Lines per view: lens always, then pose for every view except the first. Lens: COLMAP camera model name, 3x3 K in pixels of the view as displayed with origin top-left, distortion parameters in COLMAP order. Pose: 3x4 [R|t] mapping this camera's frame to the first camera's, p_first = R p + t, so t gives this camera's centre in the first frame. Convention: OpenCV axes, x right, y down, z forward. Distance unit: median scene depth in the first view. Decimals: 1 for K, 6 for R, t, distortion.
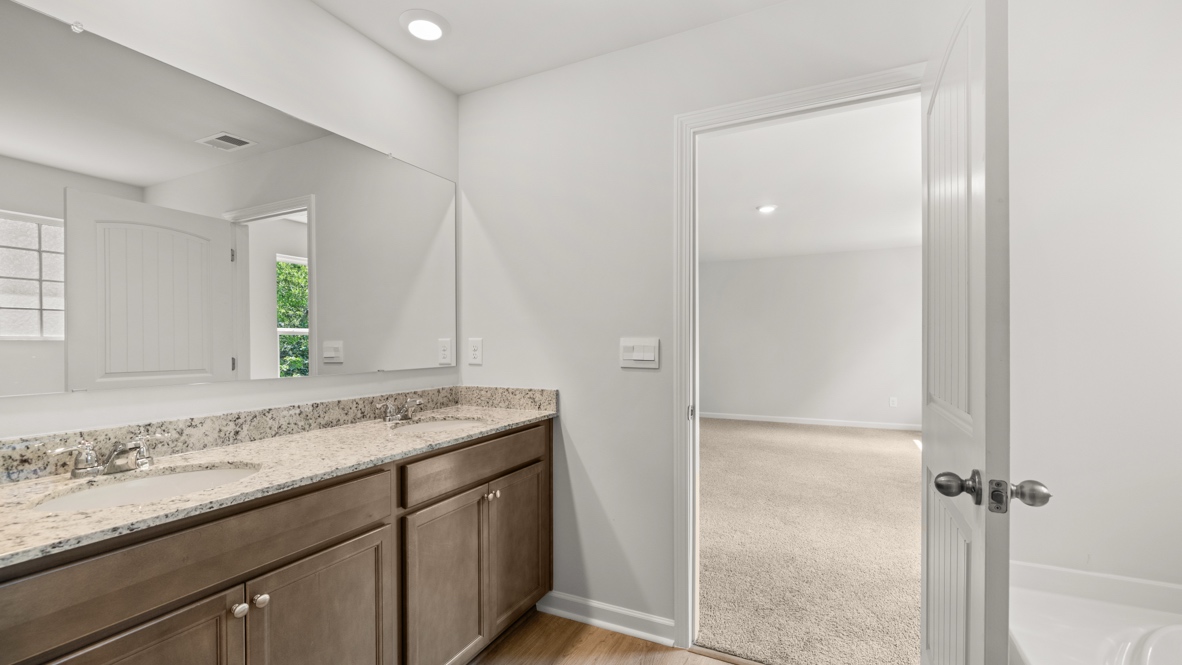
lens RADIAL K [[493.2, 0, 591.0], [0, 493.2, 332.5], [0, 0, 1]] dist [-0.001833, -0.000360]
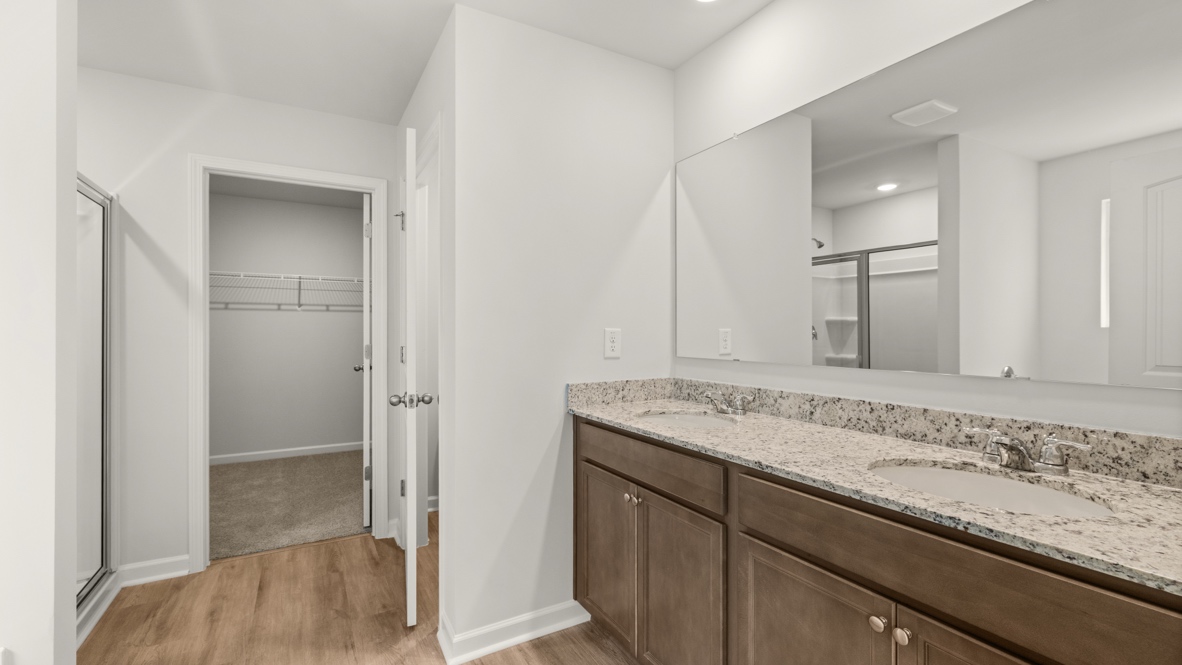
lens RADIAL K [[555.5, 0, 587.2], [0, 555.5, 328.6], [0, 0, 1]] dist [-0.000557, -0.000060]
pose [[-0.604708, 0.009388, -0.796392, 0.512227], [0.028410, 0.999548, -0.009790, 0.014369], [0.795941, -0.028545, -0.604701, 1.251479]]
